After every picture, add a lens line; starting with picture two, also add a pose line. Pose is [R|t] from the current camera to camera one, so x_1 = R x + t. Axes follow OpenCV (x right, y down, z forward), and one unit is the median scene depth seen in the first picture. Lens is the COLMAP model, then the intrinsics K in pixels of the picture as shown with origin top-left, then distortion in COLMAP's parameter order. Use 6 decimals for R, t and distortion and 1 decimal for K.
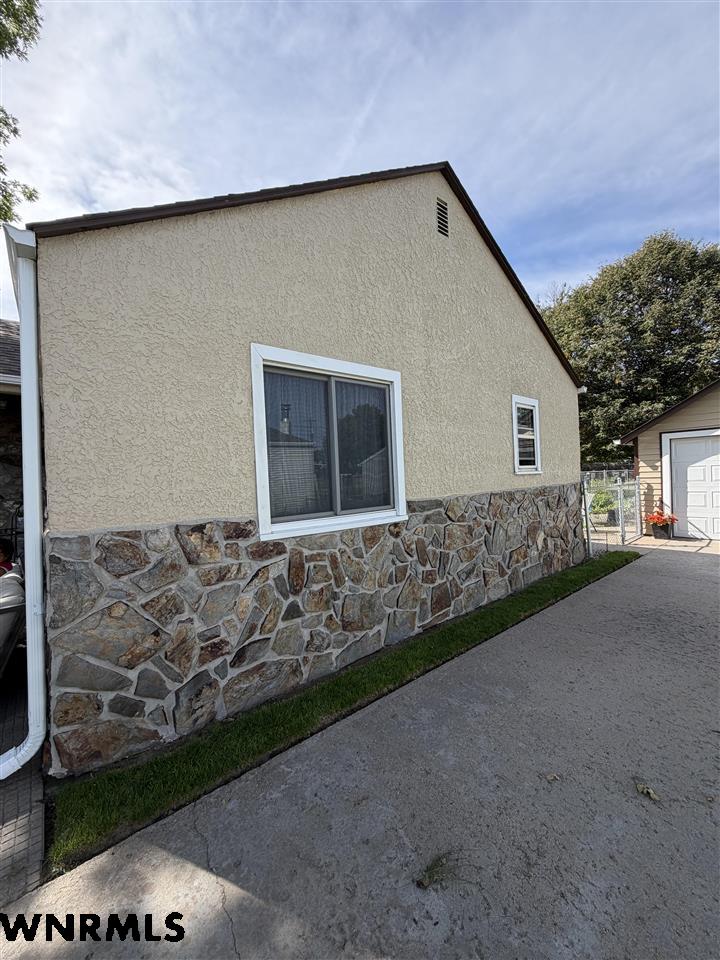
lens RADIAL K [[380.0, 0, 359.9], [0, 380.0, 476.3], [0, 0, 1]] dist [-0.000602, 0.000082]
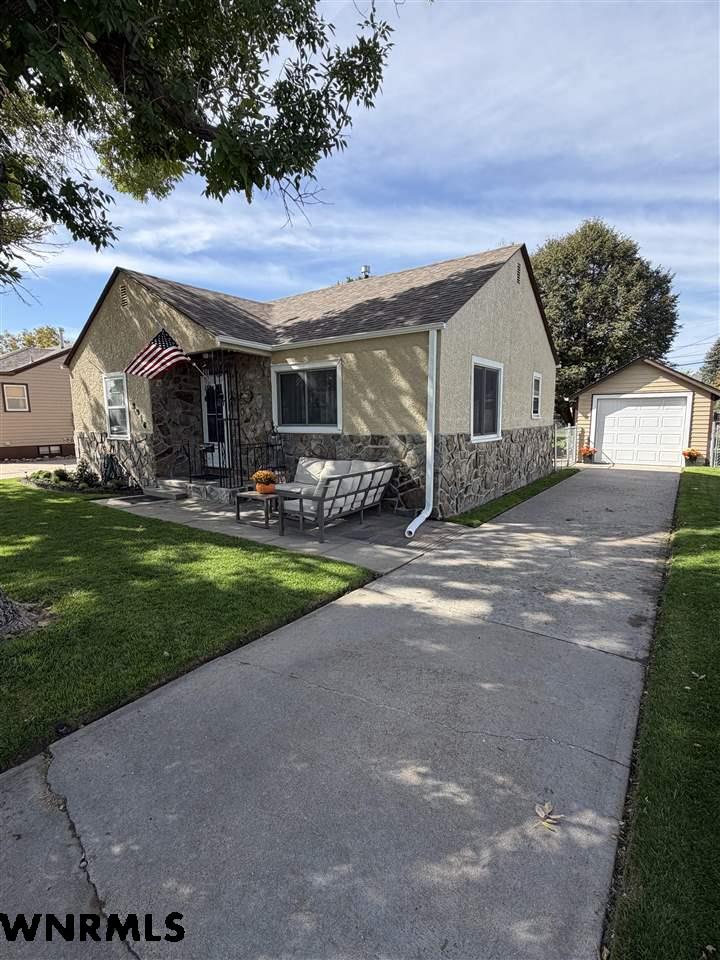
lens RADIAL K [[456.5, 0, 359.2], [0, 456.5, 484.1], [0, 0, 1]] dist [0.001089, 0.000088]
pose [[0.964242, -0.013419, 0.264684, -0.610578], [-0.021652, 0.991390, 0.129138, 0.026260], [-0.264138, -0.130251, 0.955649, -0.558963]]
